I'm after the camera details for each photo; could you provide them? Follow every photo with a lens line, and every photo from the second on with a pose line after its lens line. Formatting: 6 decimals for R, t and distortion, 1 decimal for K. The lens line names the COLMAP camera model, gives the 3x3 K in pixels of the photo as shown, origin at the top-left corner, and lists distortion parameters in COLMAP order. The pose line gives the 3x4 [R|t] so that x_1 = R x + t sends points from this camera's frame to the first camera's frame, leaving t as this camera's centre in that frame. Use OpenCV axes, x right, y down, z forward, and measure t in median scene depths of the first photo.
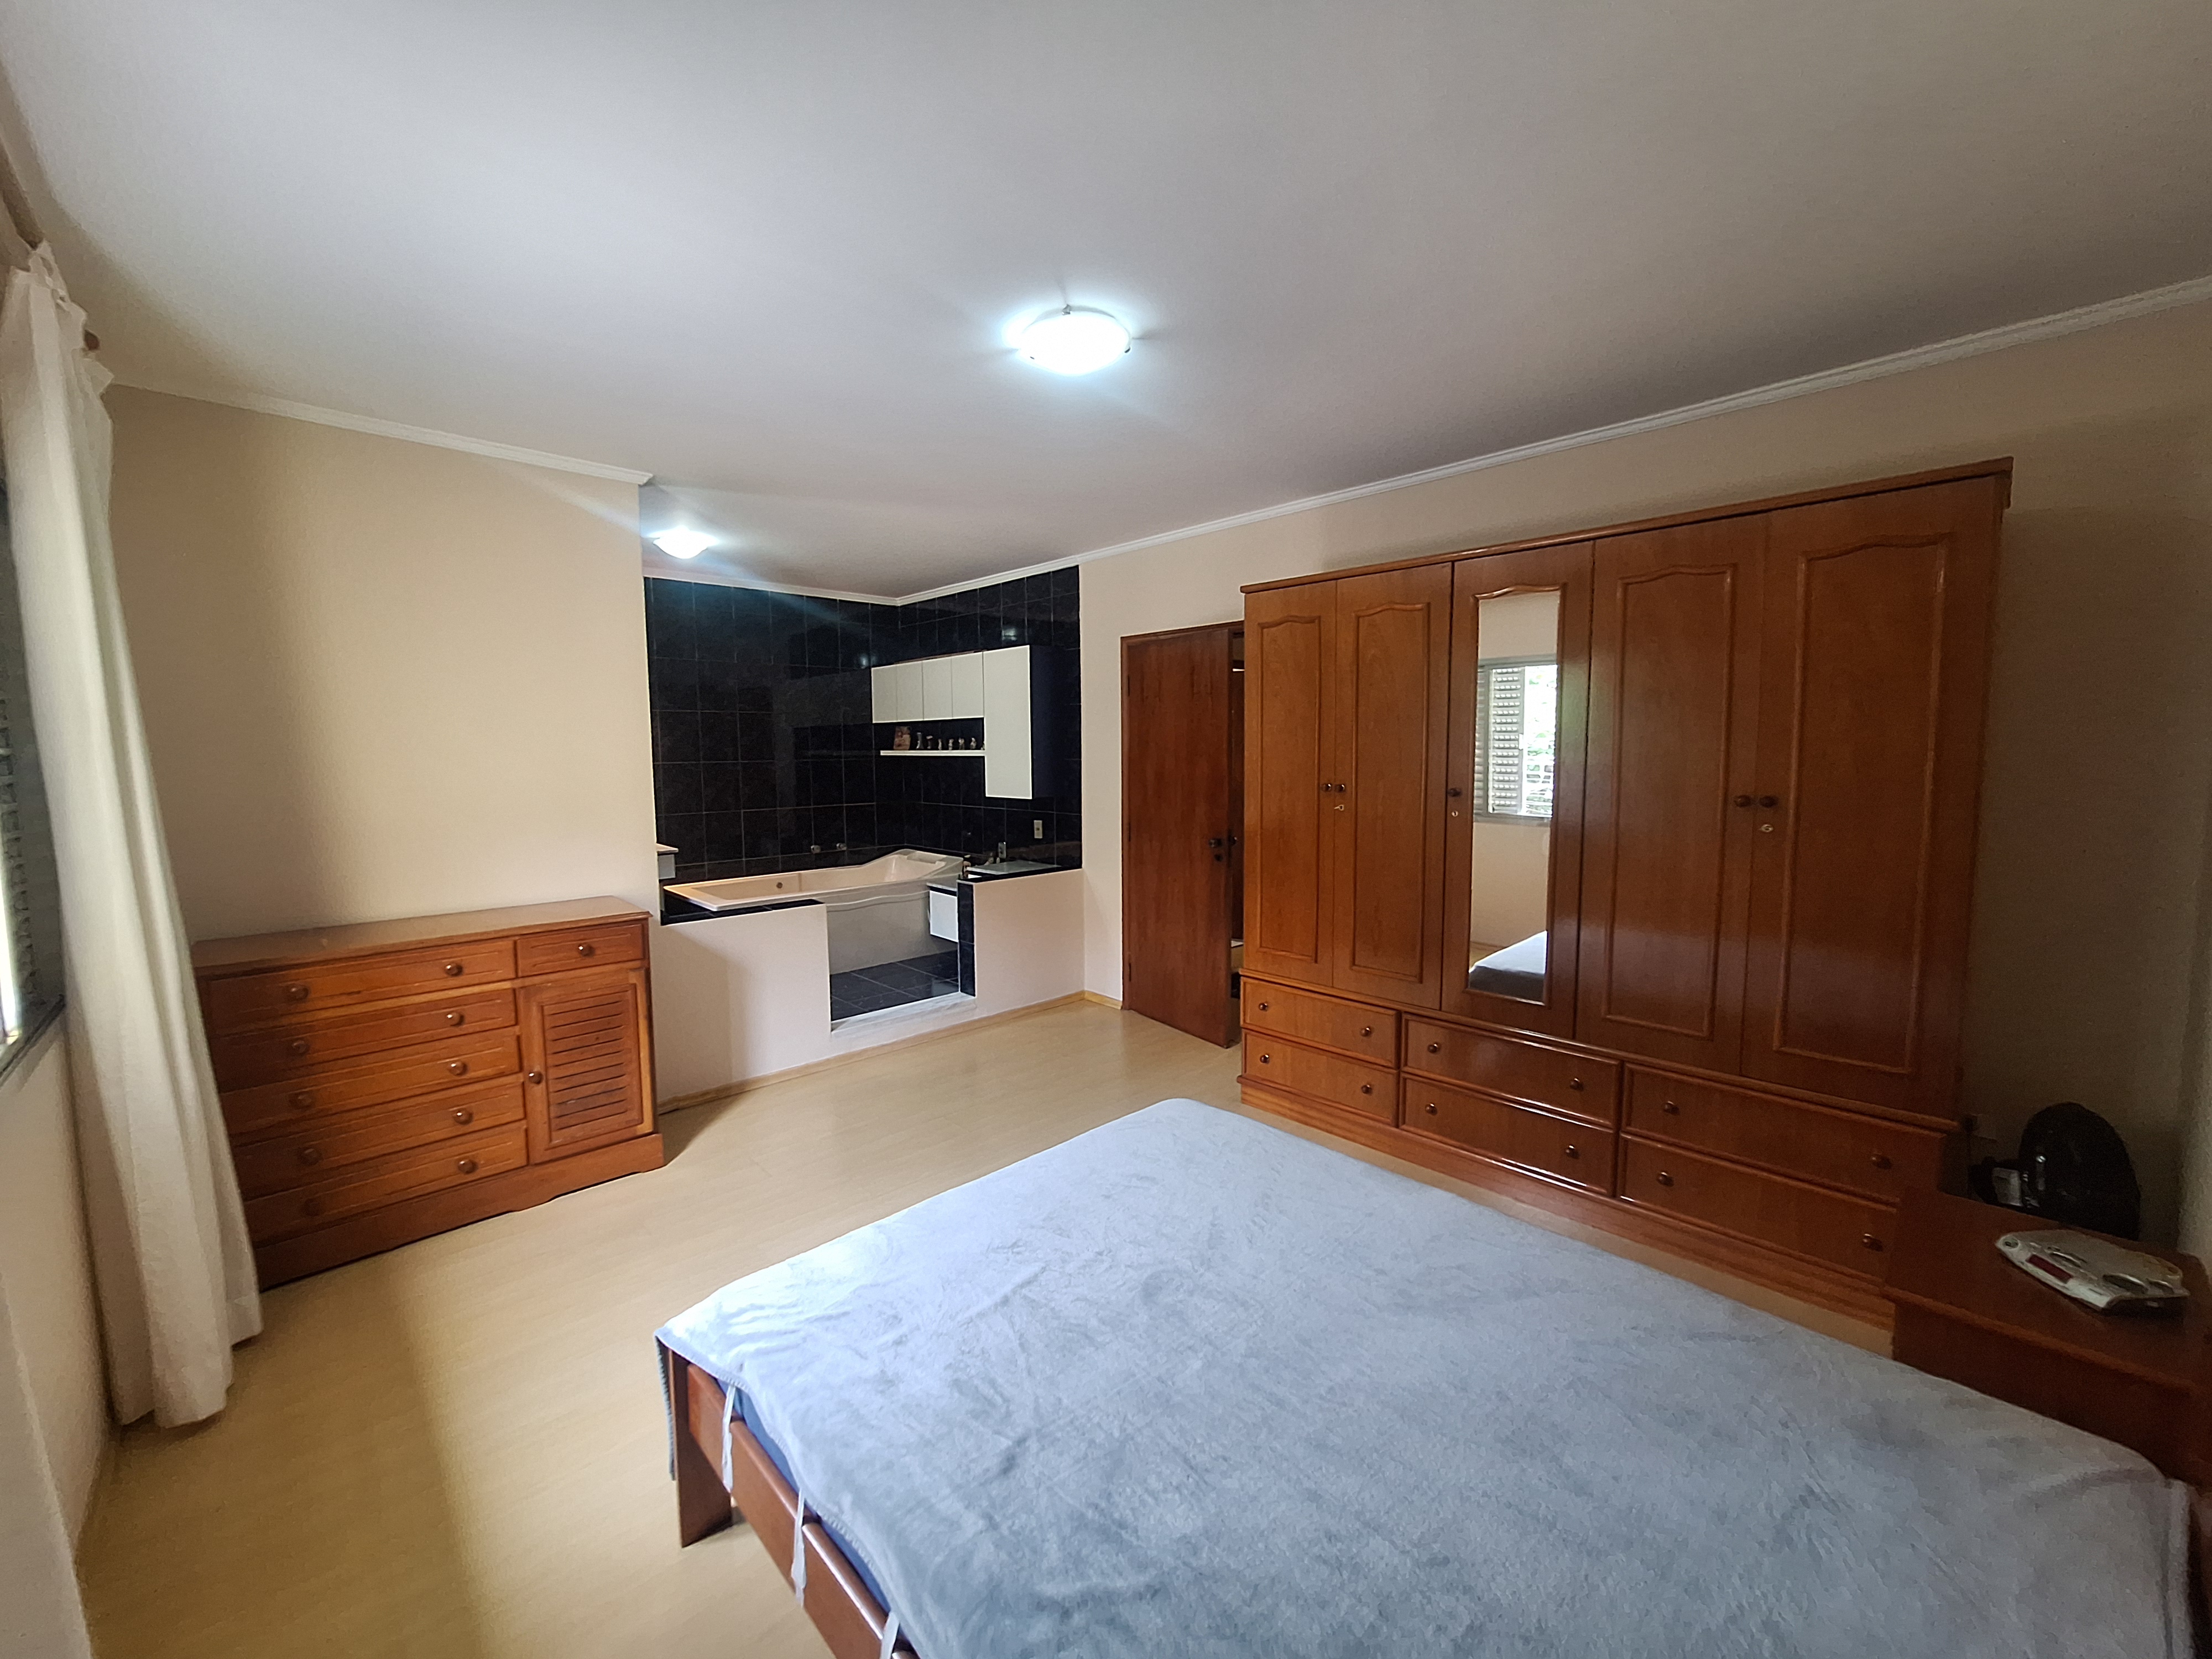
lens RADIAL K [[868.4, 0, 1101.7], [0, 868.4, 819.3], [0, 0, 1]] dist [-0.012722, 0.002467]
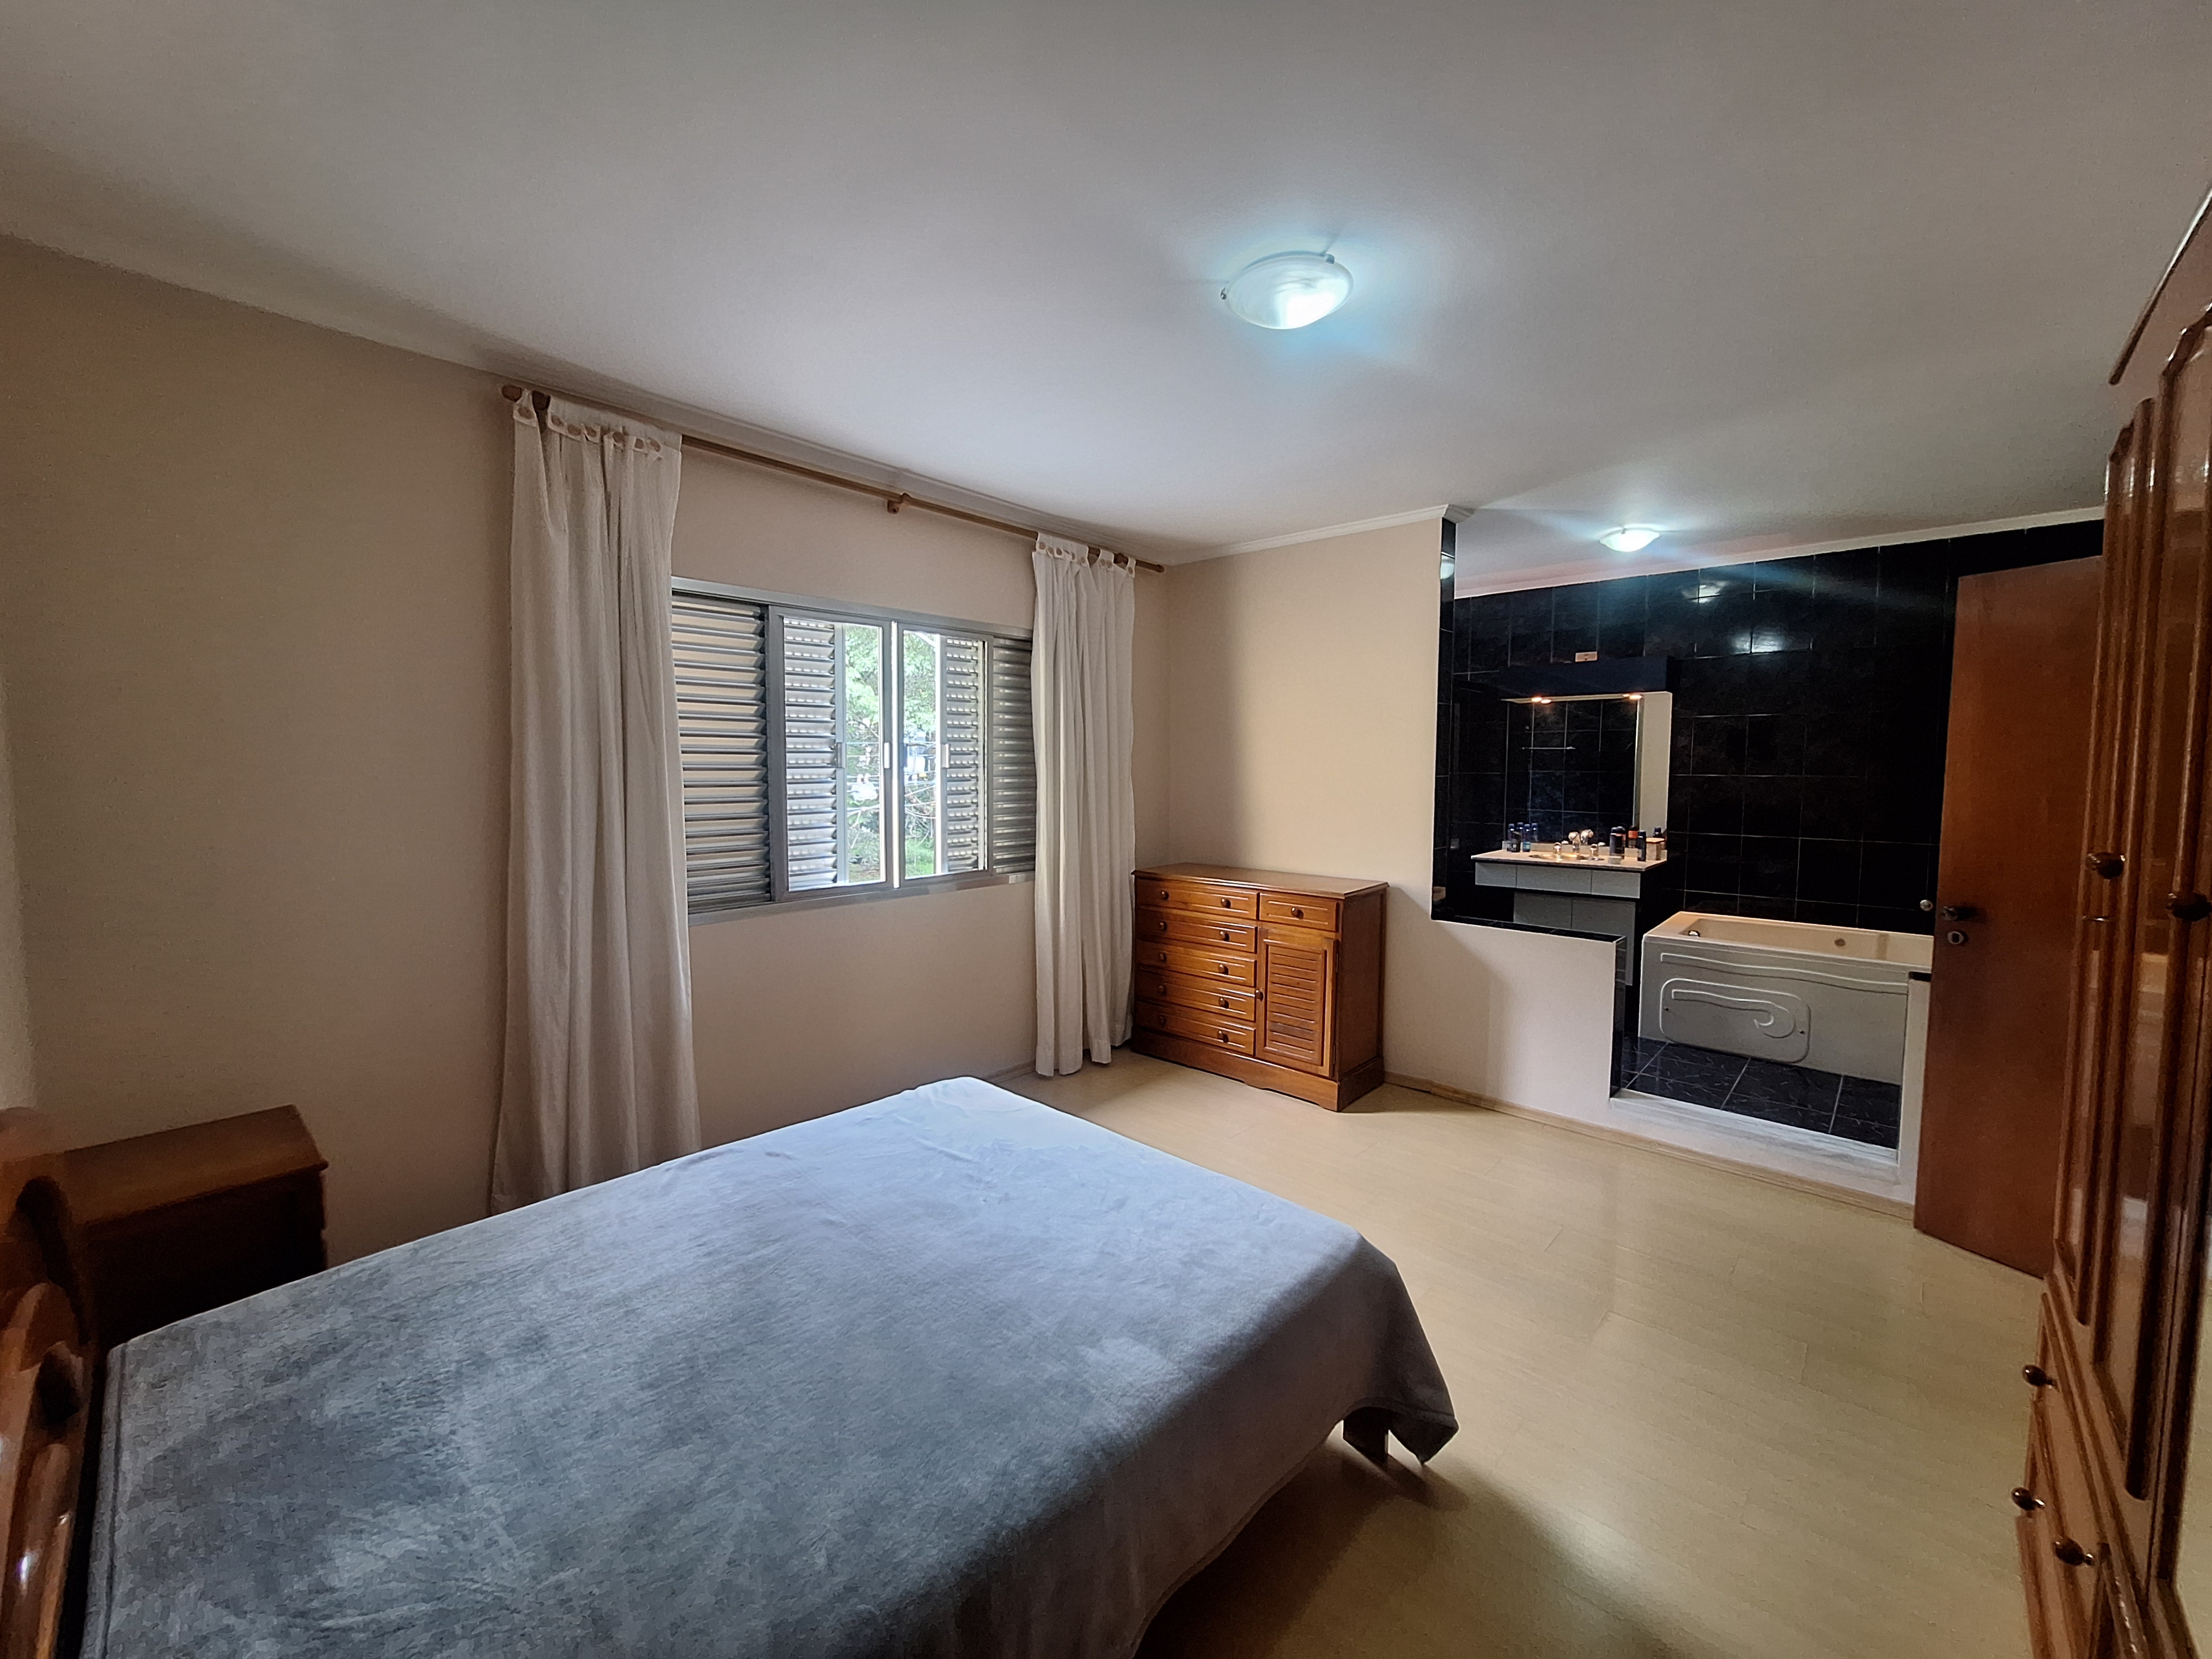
lens RADIAL K [[868.4, 0, 1093.5], [0, 868.4, 834.7], [0, 0, 1]] dist [-0.012722, 0.002467]
pose [[0.058727, 0.090895, -0.994127, 0.439202], [-0.089659, 0.992302, 0.085432, -0.030453], [0.994240, 0.084115, 0.066425, 0.408486]]
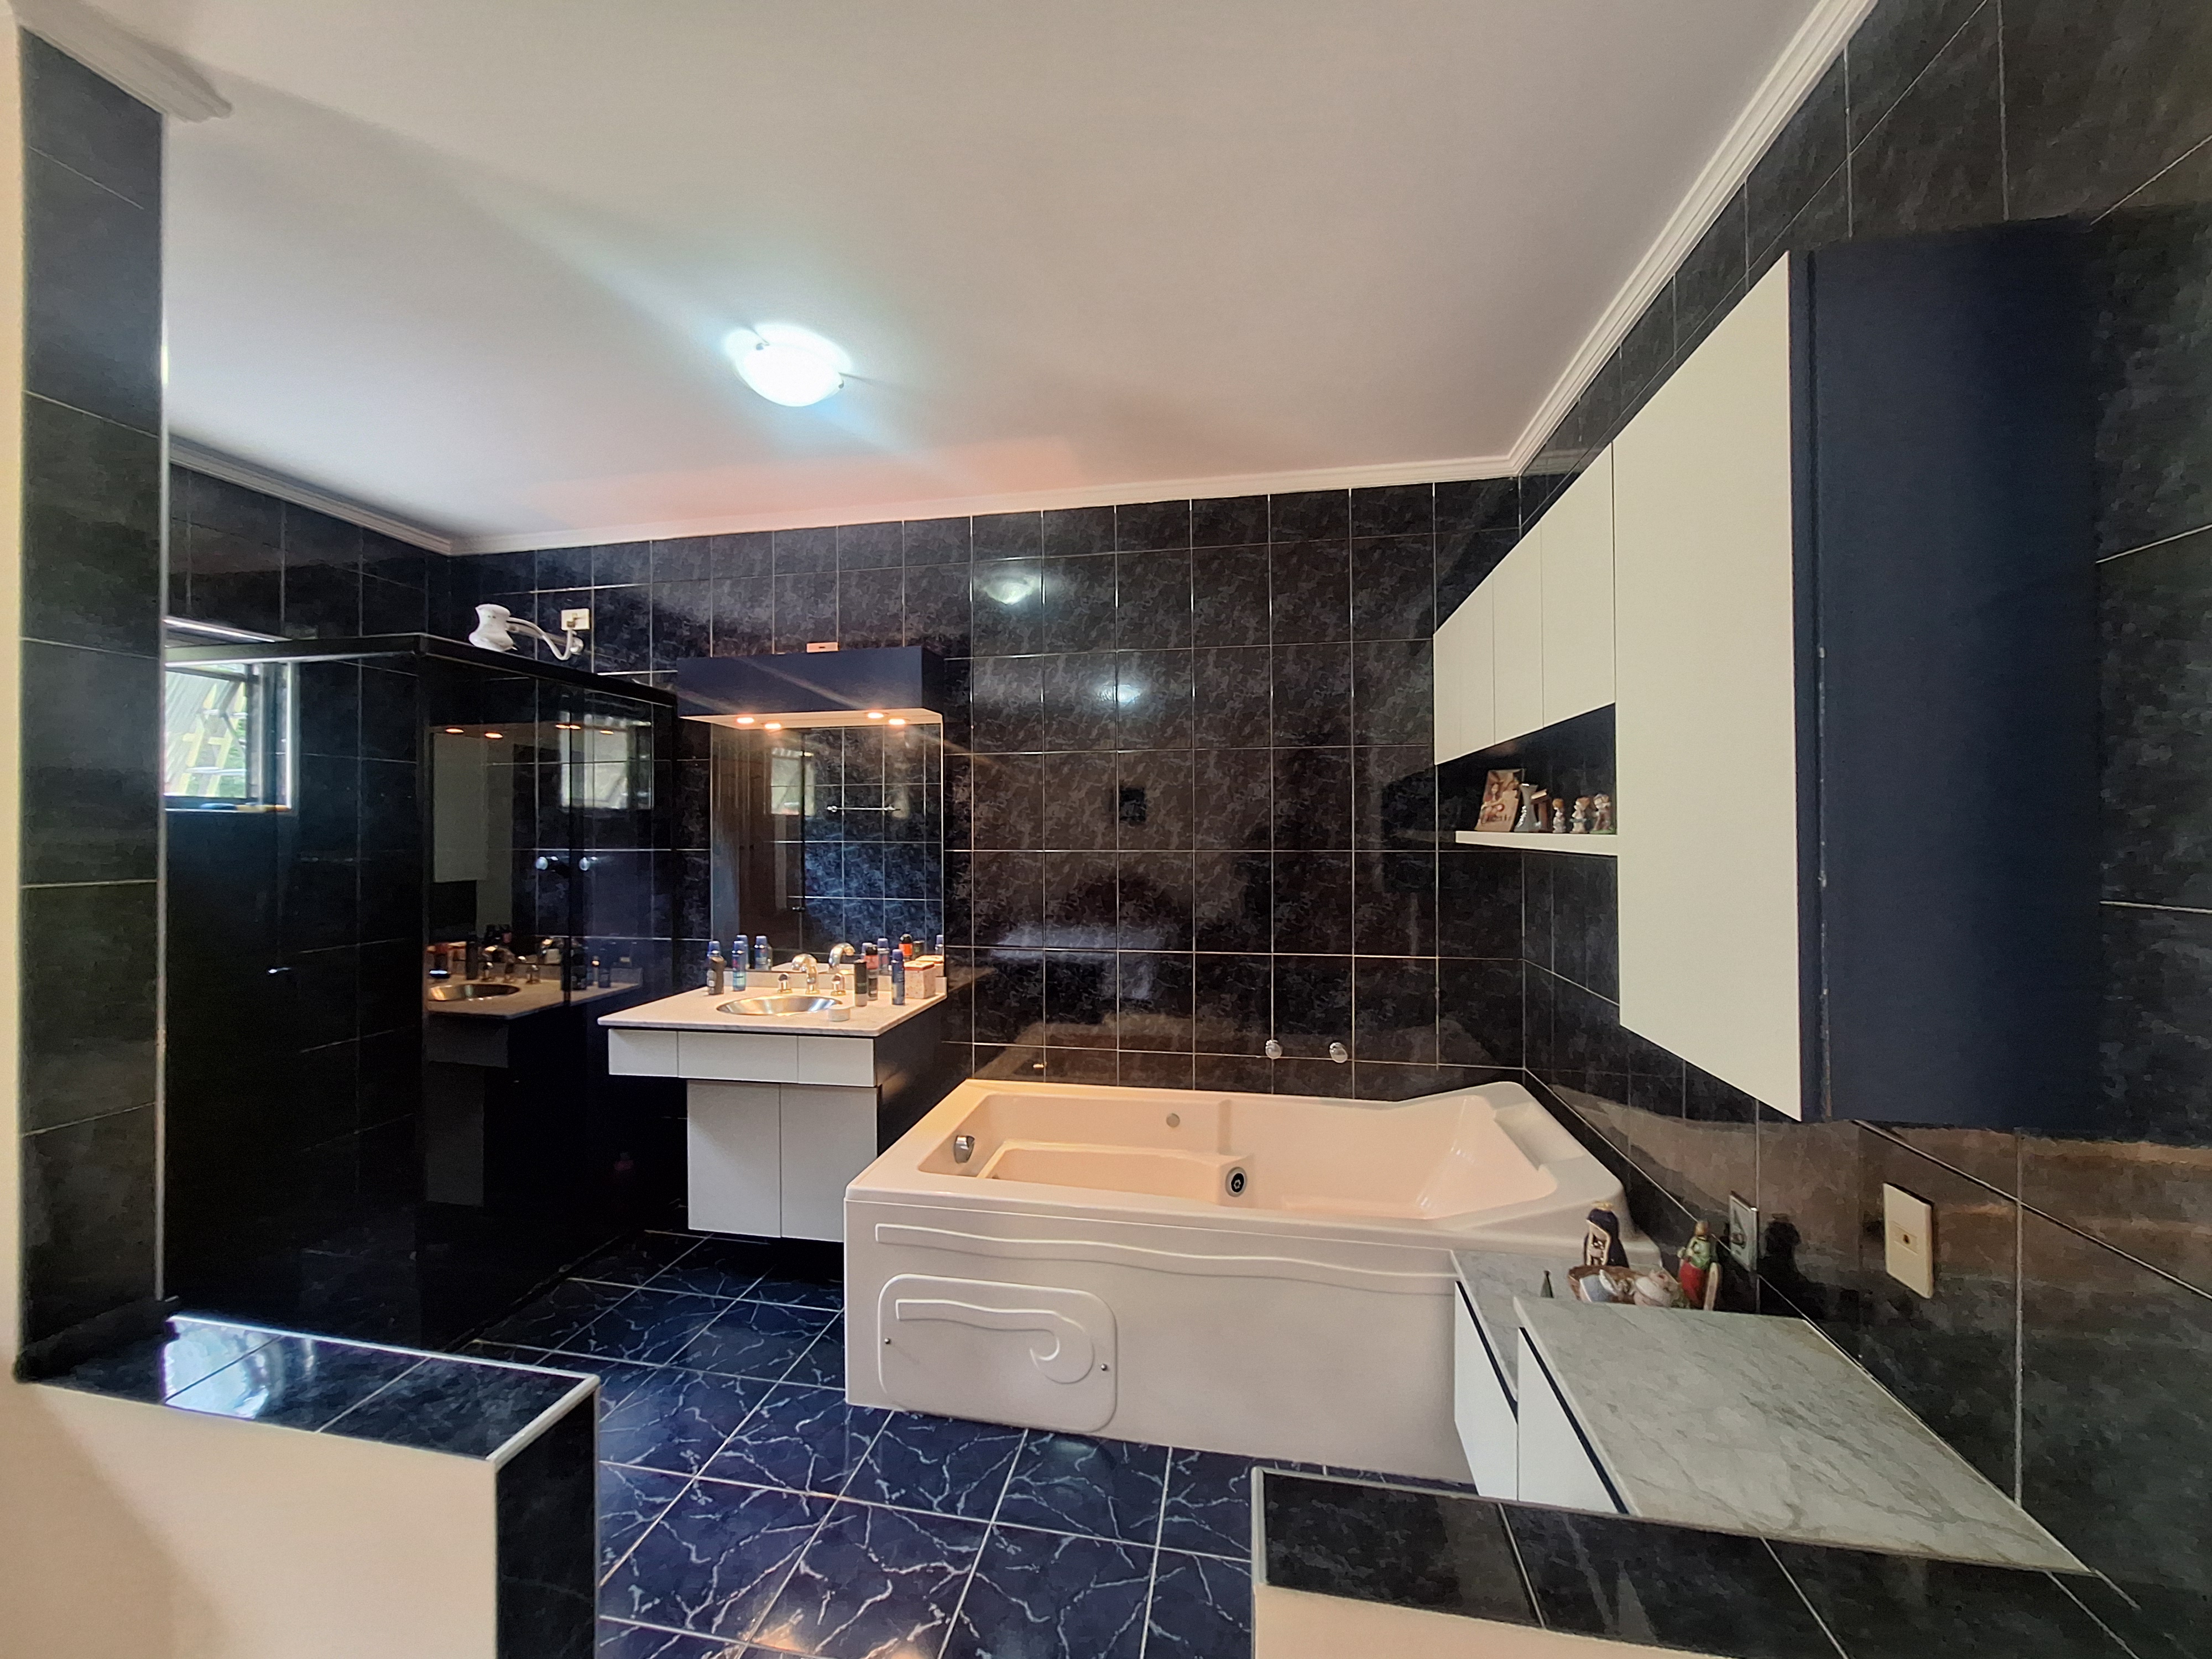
lens RADIAL K [[868.4, 0, 1098.4], [0, 868.4, 830.7], [0, 0, 1]] dist [-0.012722, 0.002467]
pose [[0.583007, 0.008793, -0.812419, -0.029870], [-0.072120, 0.996554, -0.040968, -0.075363], [0.809260, 0.082476, 0.581633, 0.930913]]
